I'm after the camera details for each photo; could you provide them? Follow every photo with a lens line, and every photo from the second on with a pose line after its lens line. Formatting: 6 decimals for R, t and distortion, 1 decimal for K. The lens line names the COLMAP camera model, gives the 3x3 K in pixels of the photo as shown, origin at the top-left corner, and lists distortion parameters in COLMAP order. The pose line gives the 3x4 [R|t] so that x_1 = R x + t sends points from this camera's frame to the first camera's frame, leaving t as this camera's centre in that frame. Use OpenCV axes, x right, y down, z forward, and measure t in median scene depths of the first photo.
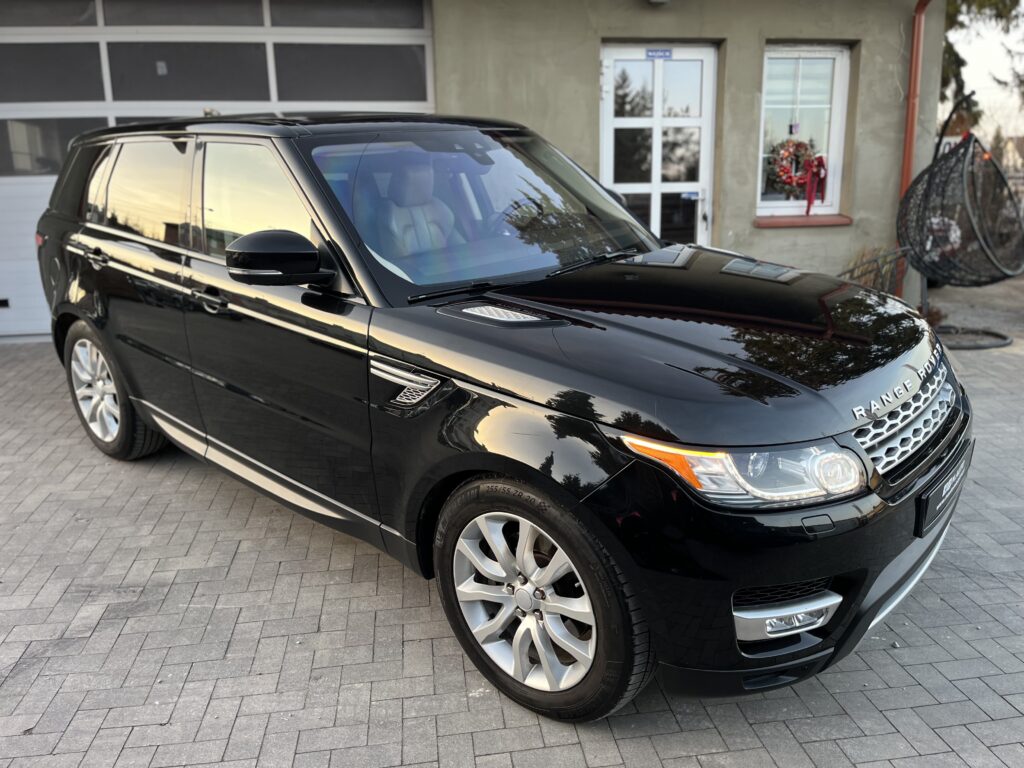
lens RADIAL K [[771.3, 0, 518.4], [0, 771.3, 386.5], [0, 0, 1]] dist [0.065417, -0.095455]
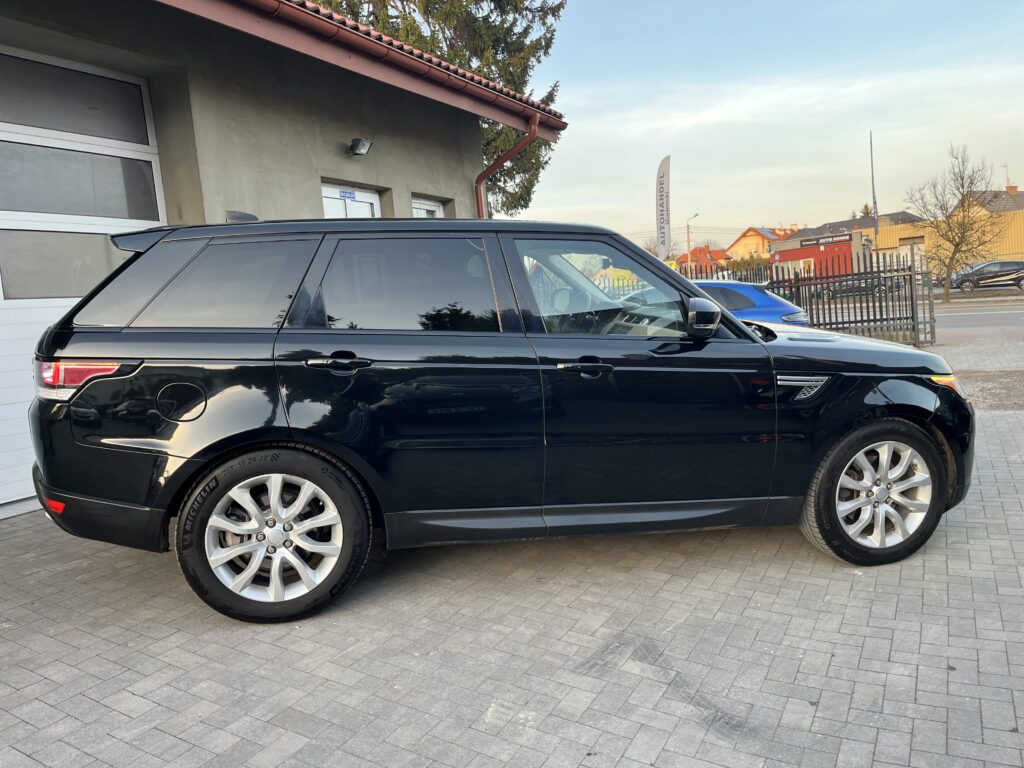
lens RADIAL K [[771.3, 0, 518.4], [0, 771.3, 386.5], [0, 0, 1]] dist [0.065417, -0.095455]
pose [[0.586378, -0.108574, 0.802728, -1.228127], [0.256480, 0.964876, -0.056848, -0.041688], [-0.768361, 0.239218, 0.593629, 0.366076]]
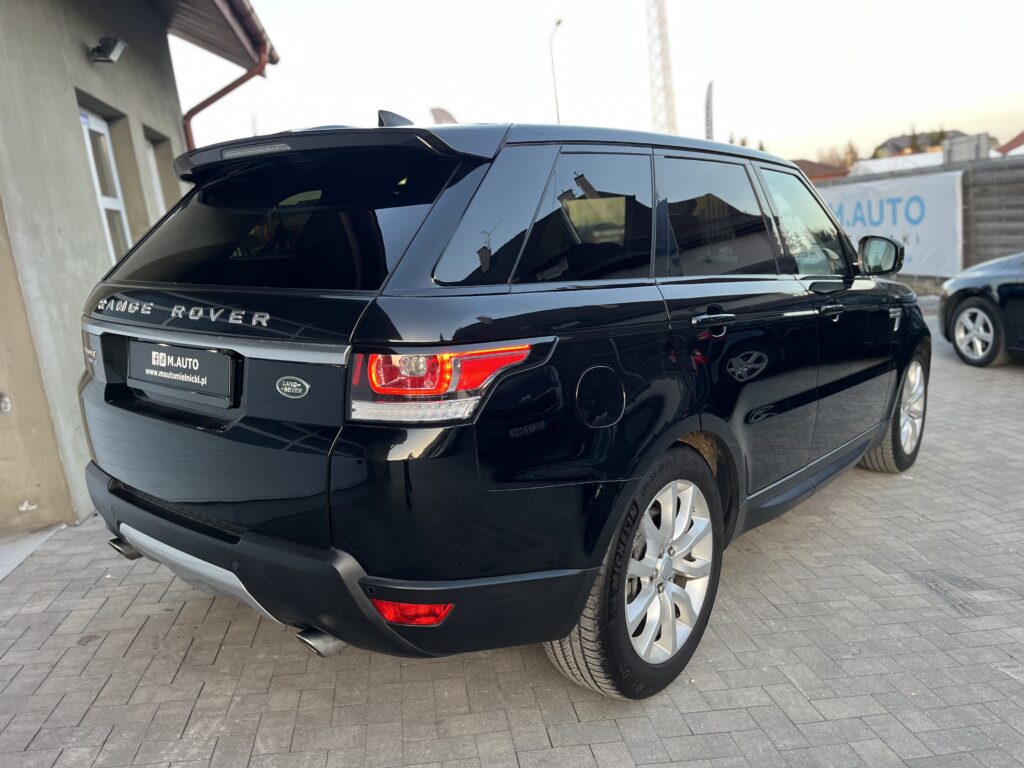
lens RADIAL K [[771.3, 0, 518.4], [0, 771.3, 386.5], [0, 0, 1]] dist [0.065417, -0.095455]
pose [[-0.026862, -0.170208, 0.985042, -1.303211], [0.338353, 0.925687, 0.169179, -0.305838], [-0.940636, 0.337836, 0.032724, 1.258606]]
